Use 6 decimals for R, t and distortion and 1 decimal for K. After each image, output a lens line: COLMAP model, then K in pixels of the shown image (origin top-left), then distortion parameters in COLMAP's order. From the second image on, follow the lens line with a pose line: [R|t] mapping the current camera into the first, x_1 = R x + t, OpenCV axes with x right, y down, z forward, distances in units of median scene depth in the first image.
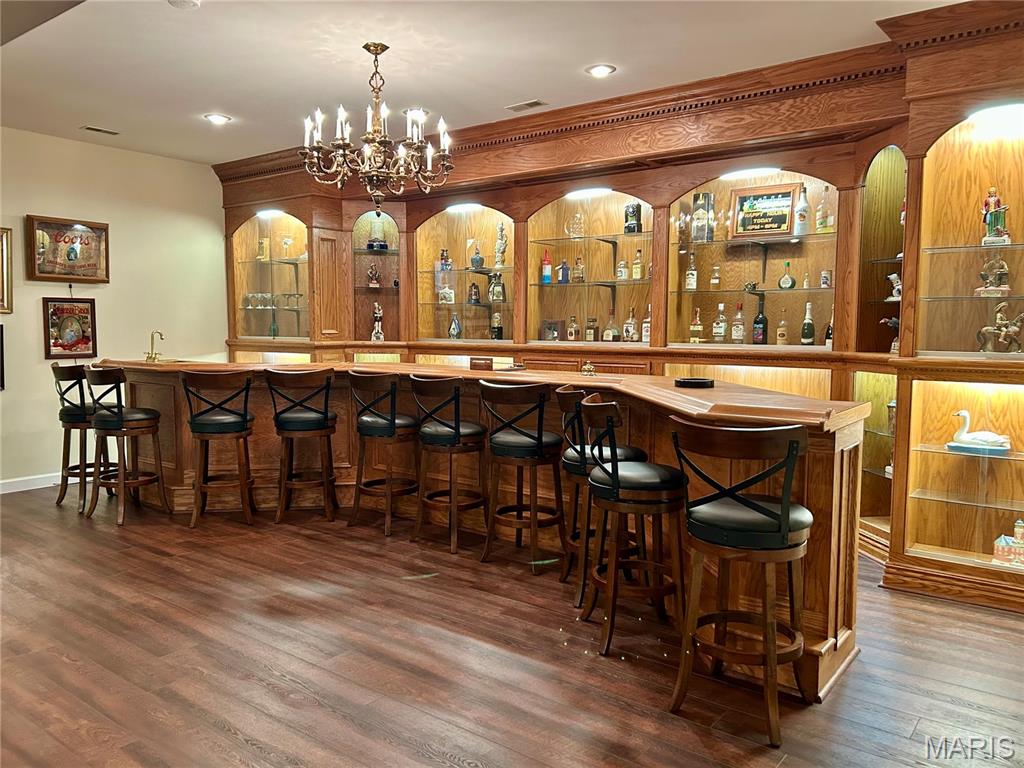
lens RADIAL K [[766.8, 0, 512.0], [0, 766.8, 384.0], [0, 0, 1]] dist [0.051175, -0.001317]
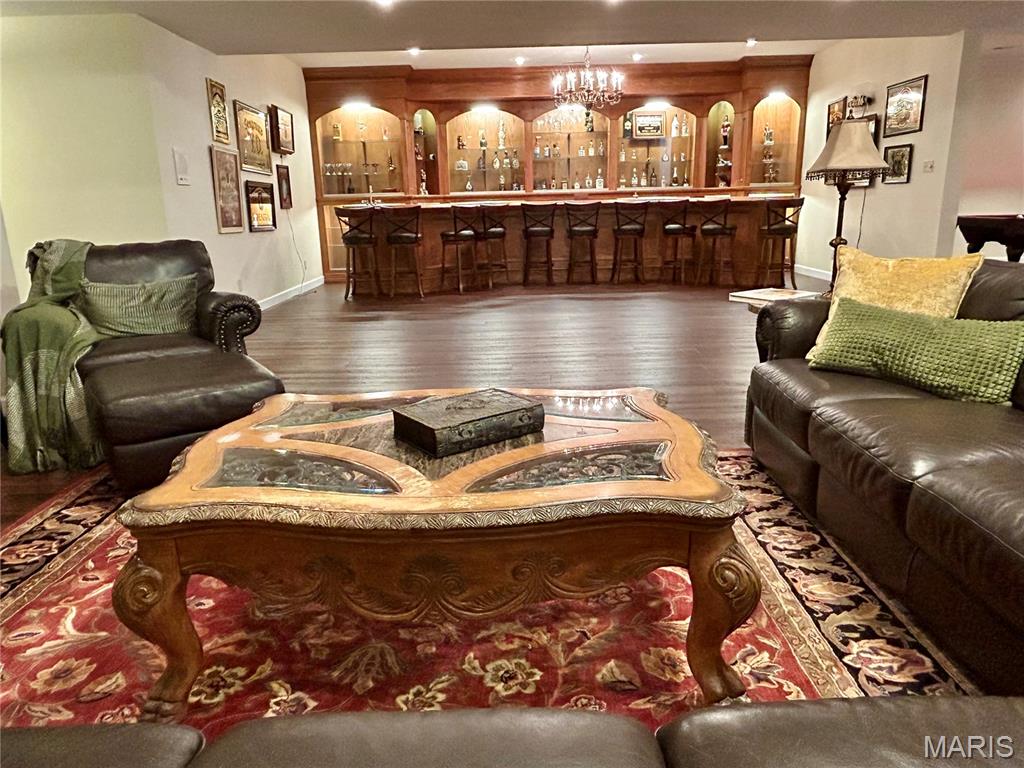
lens RADIAL K [[692.4, 0, 492.2], [0, 692.4, 391.2], [0, 0, 1]] dist [0.001230, -0.002603]
pose [[0.797106, -0.182327, 0.575655, -1.217073], [0.073733, 0.975580, 0.206898, 0.069230], [-0.599321, -0.122474, 0.791085, -0.343321]]
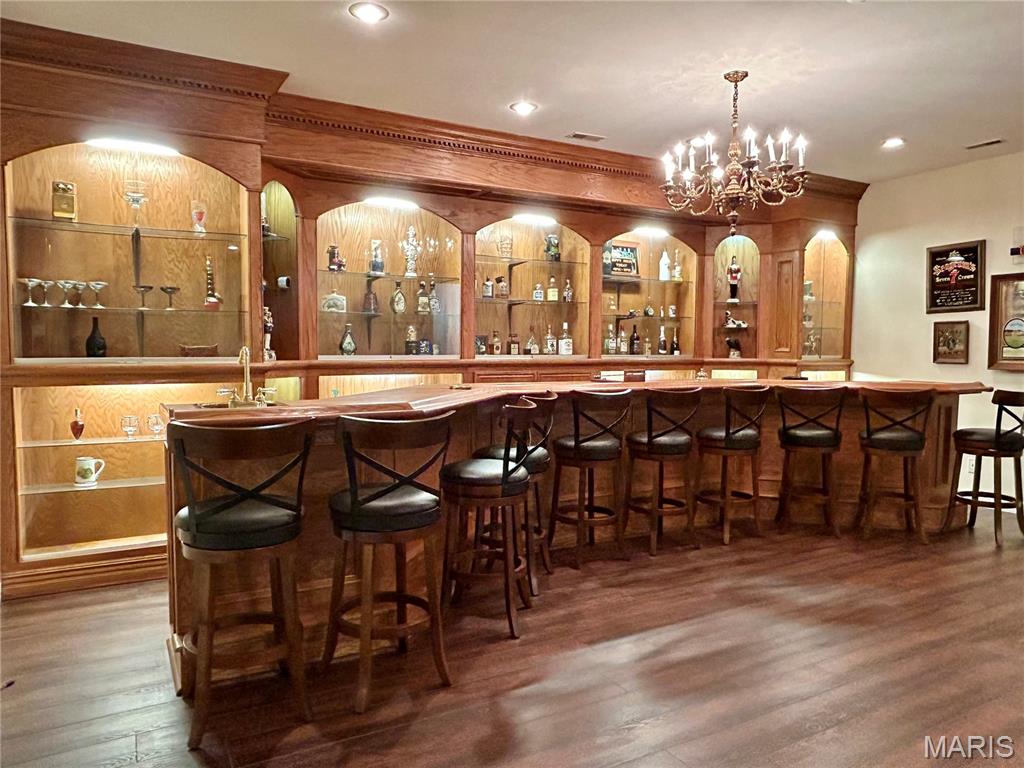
lens RADIAL K [[692.4, 0, 492.2], [0, 692.4, 391.2], [0, 0, 1]] dist [0.001230, -0.002603]
pose [[0.401091, -0.063980, 0.913801, -0.868994], [0.064151, 0.997071, 0.041652, -0.051289], [-0.913789, 0.041915, 0.404021, 0.688445]]
